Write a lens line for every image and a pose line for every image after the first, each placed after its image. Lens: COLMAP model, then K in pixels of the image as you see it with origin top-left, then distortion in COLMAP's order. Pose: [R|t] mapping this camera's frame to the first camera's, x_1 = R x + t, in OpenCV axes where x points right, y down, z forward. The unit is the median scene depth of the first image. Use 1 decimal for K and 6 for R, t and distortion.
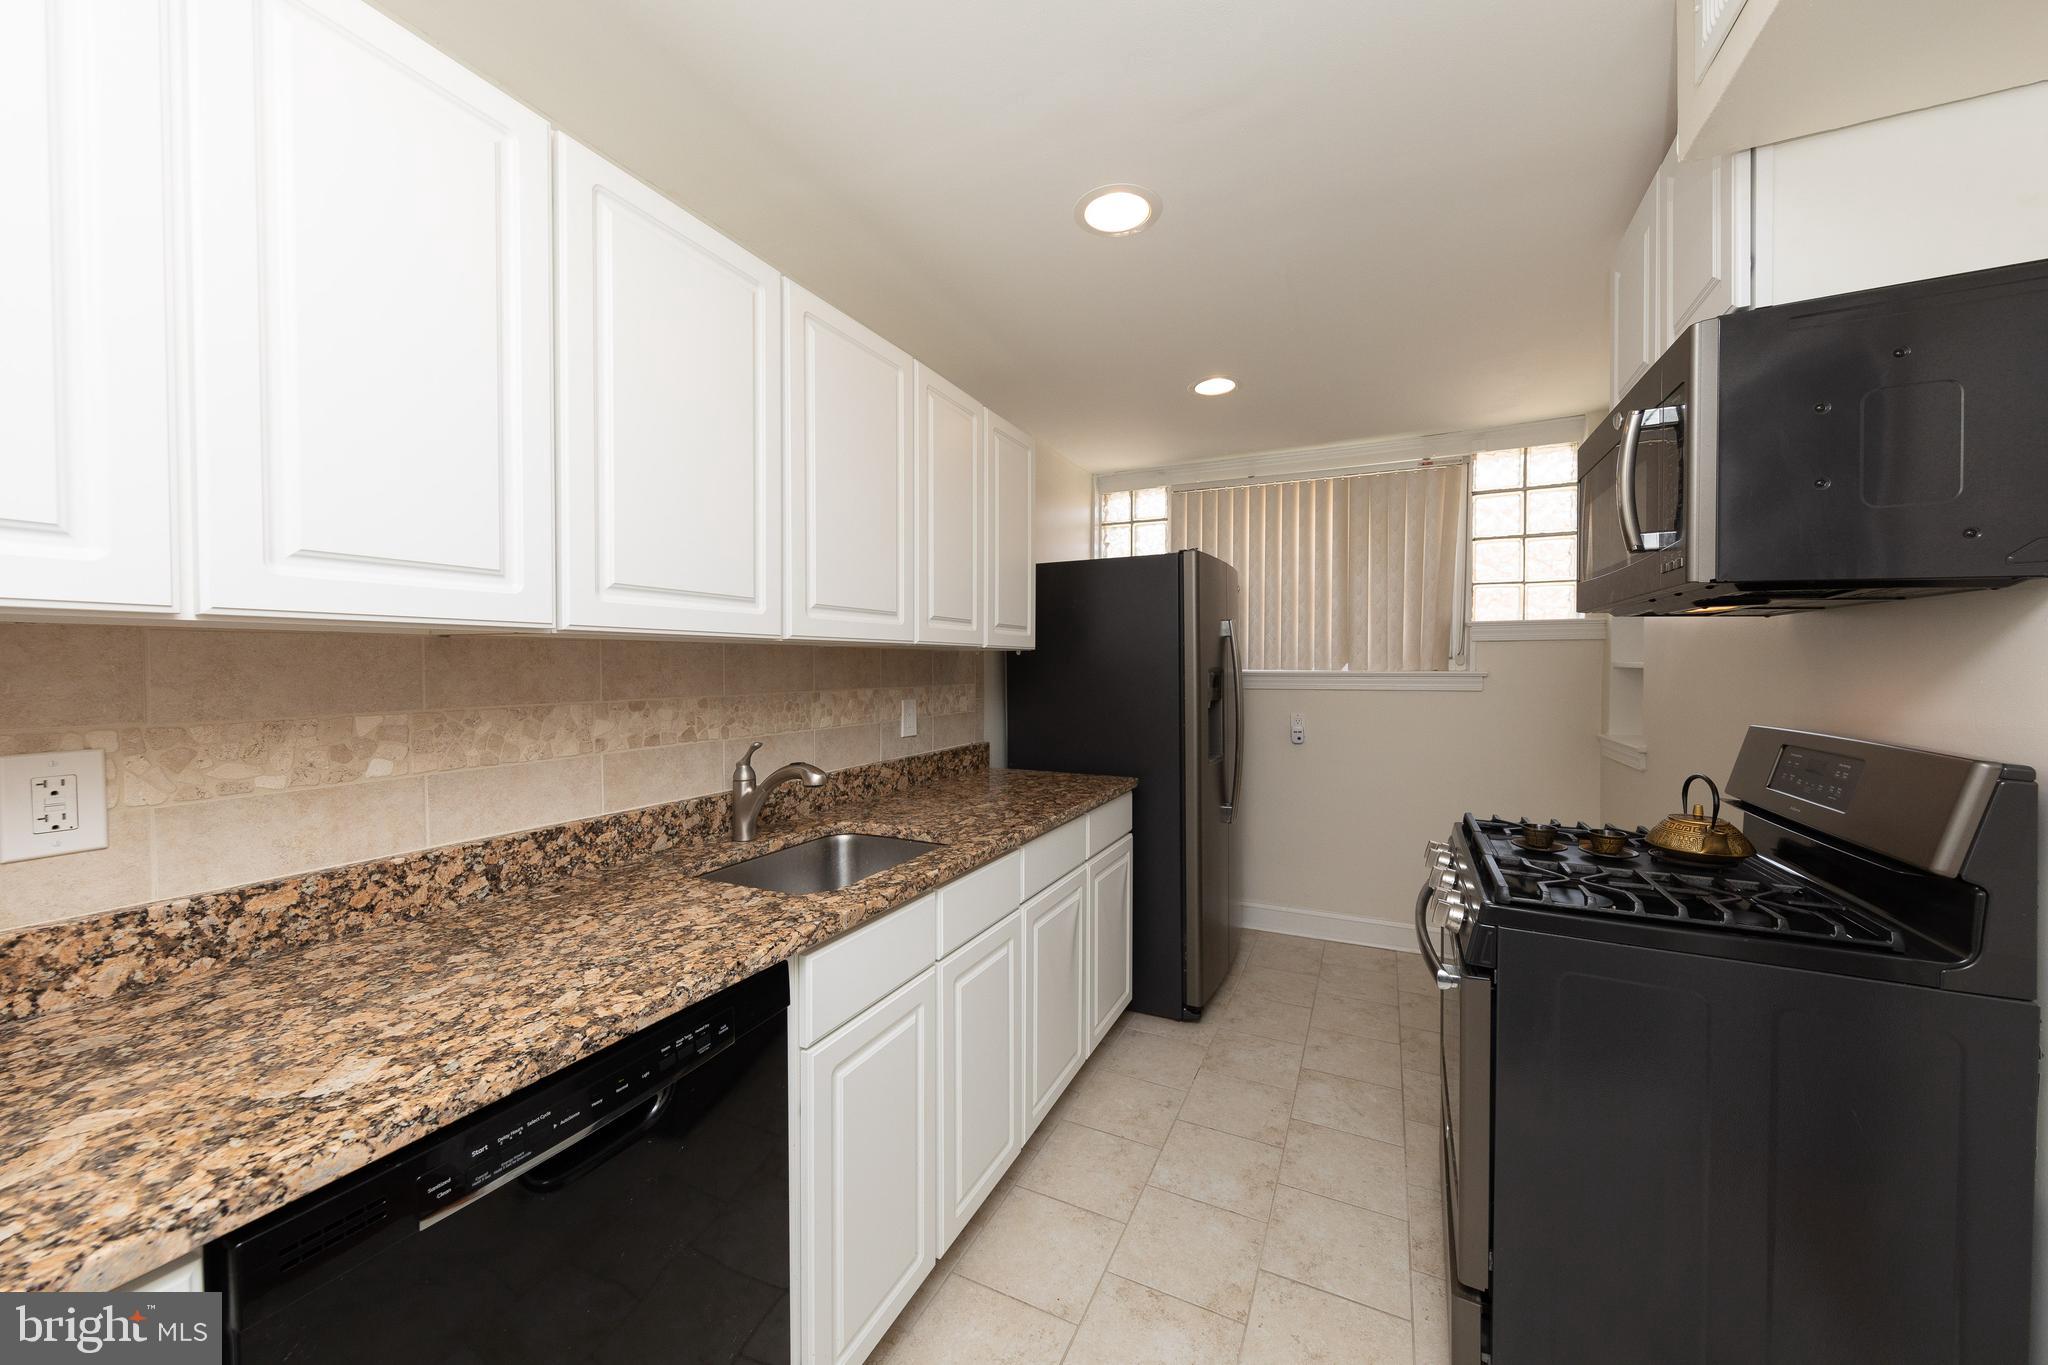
lens RADIAL K [[743.2, 0, 1044.1], [0, 743.2, 678.5], [0, 0, 1]] dist [0.010350, -0.000446]
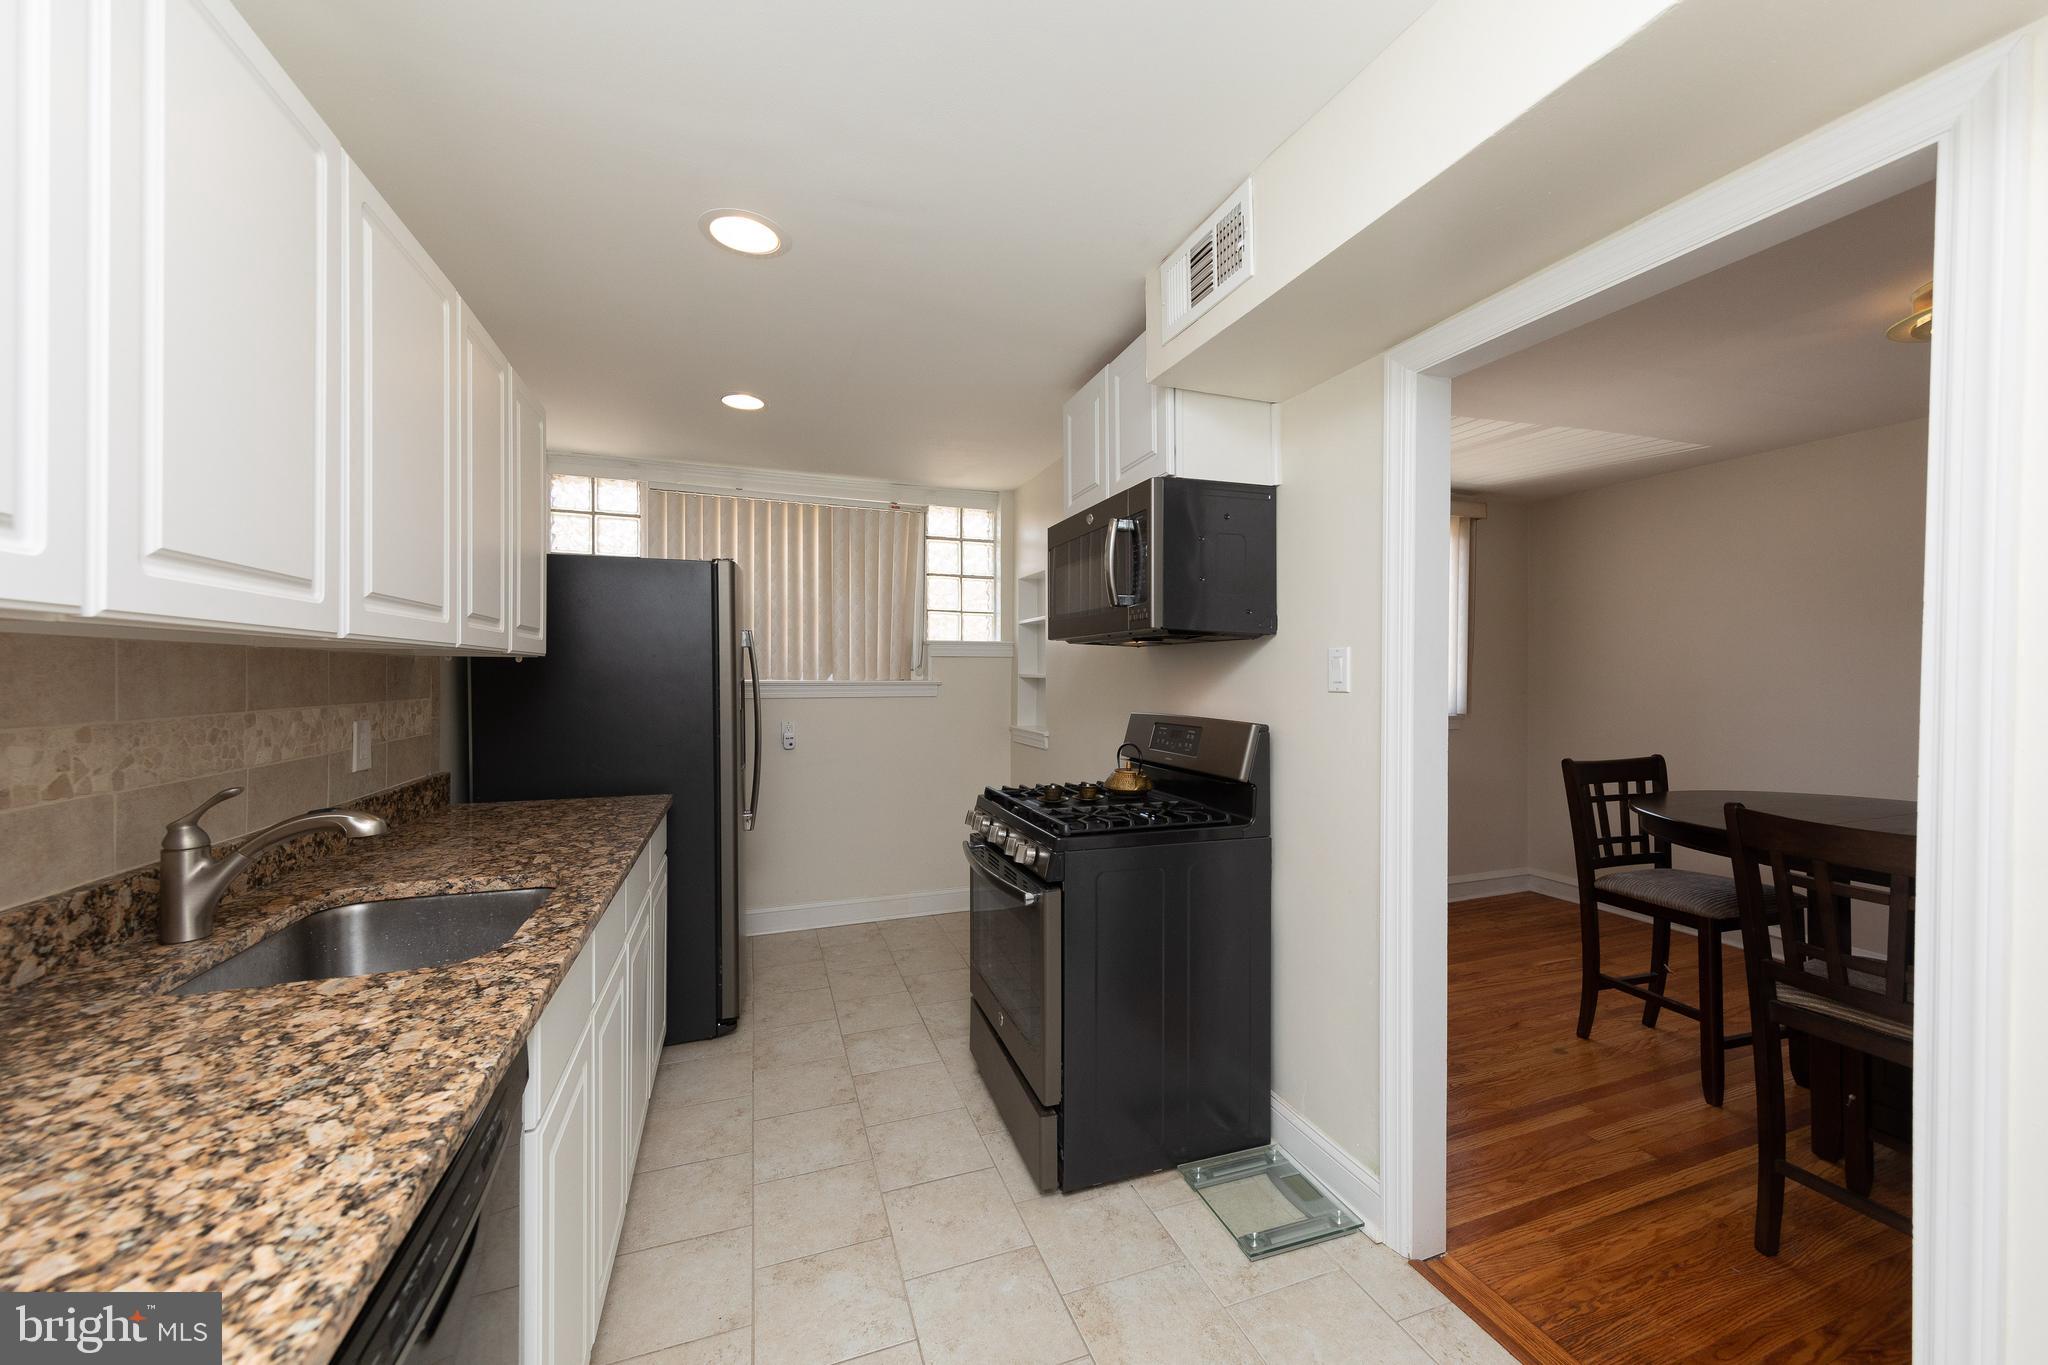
lens RADIAL K [[743.2, 0, 1044.1], [0, 743.2, 678.5], [0, 0, 1]] dist [0.010350, -0.000446]
pose [[0.702572, -0.000386, 0.711613, -0.354256], [0.010026, 0.999906, -0.009356, 0.000326], [-0.711542, 0.013708, 0.702509, -0.008706]]
